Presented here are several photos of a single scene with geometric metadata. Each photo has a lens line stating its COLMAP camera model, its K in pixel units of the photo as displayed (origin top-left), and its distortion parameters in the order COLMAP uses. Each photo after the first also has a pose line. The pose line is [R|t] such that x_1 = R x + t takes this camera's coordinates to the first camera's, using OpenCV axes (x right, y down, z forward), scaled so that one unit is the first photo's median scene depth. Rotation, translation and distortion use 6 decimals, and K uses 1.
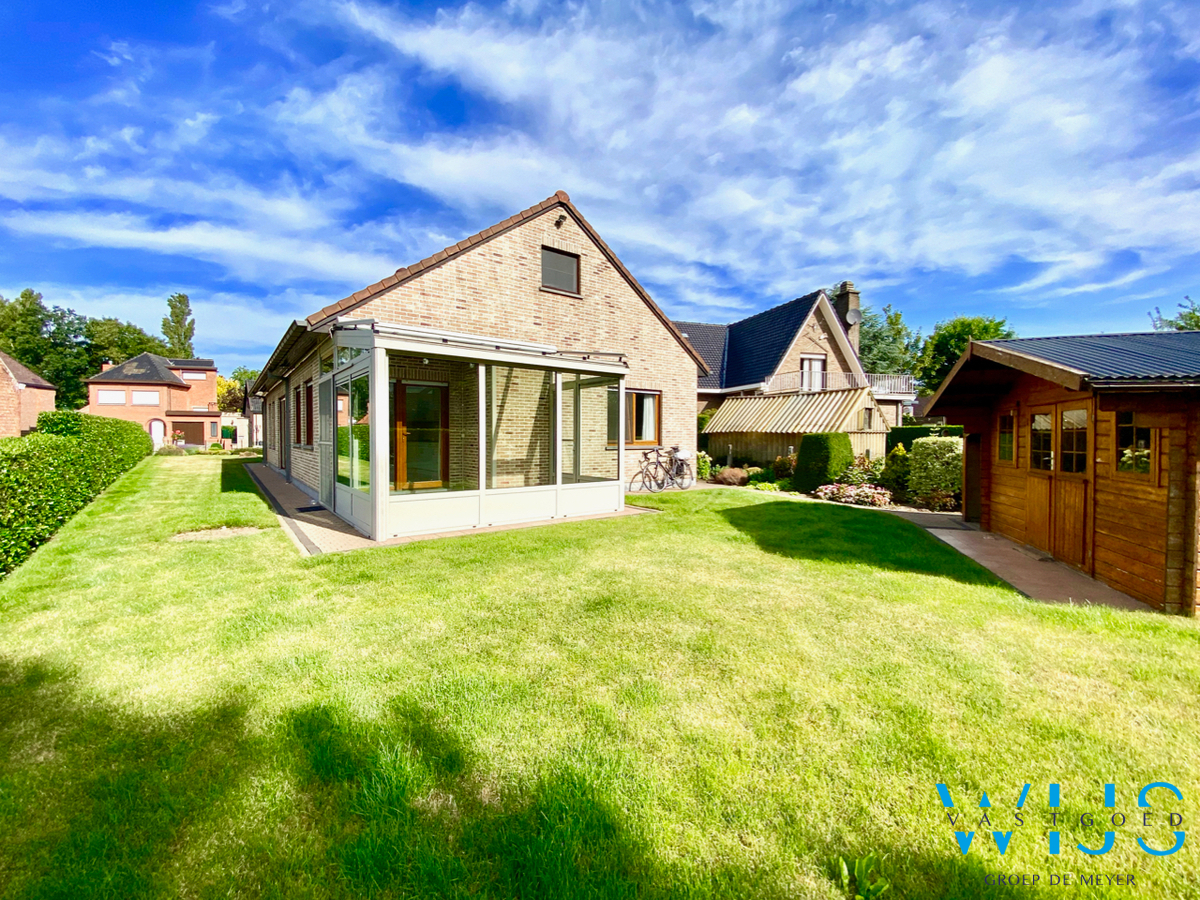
lens RADIAL K [[484.0, 0, 592.9], [0, 484.0, 447.0], [0, 0, 1]] dist [-0.000681, -0.000115]
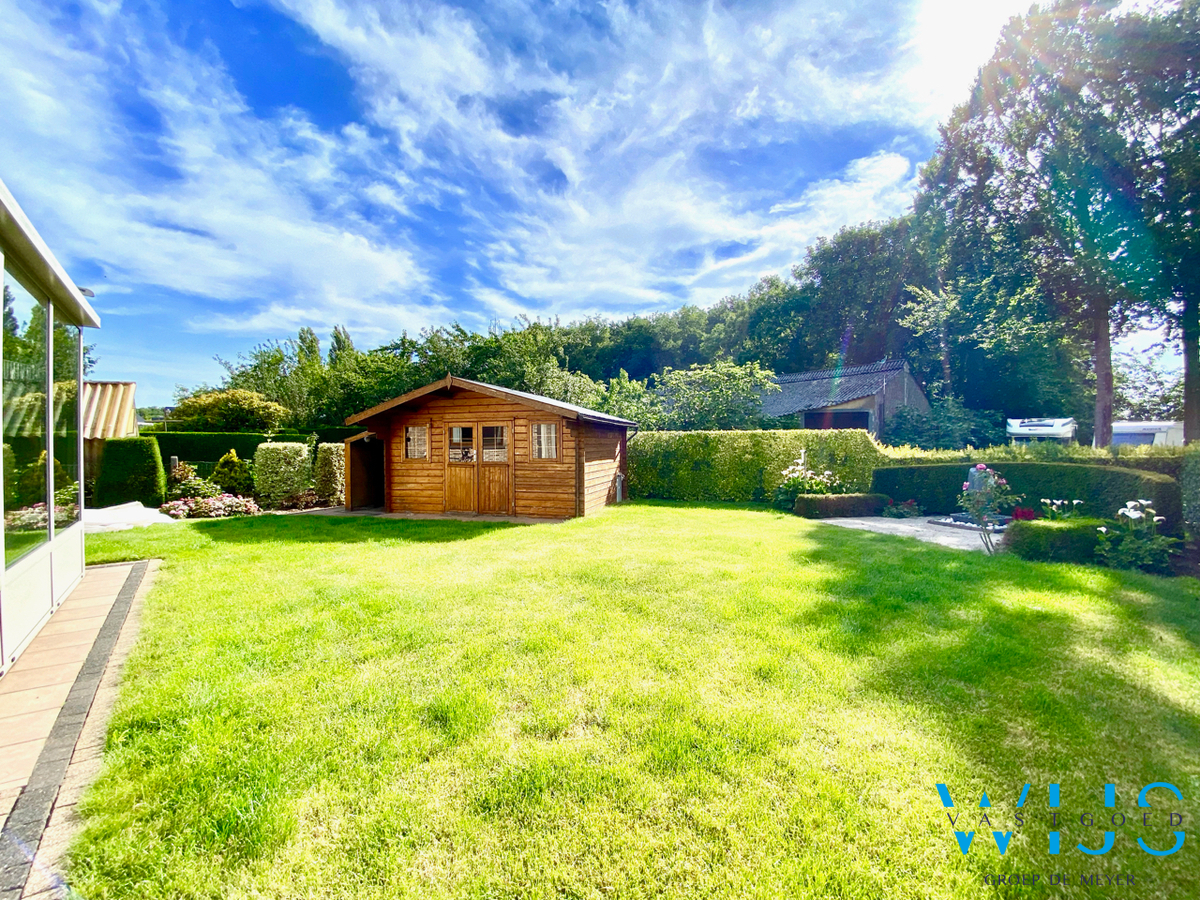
lens RADIAL K [[484.0, 0, 592.9], [0, 484.0, 447.0], [0, 0, 1]] dist [-0.000681, -0.000115]
pose [[-0.033811, 0.005713, 0.999412, -0.834820], [0.022682, 0.999730, -0.004947, 0.020772], [-0.999171, 0.022501, -0.033932, 0.771850]]
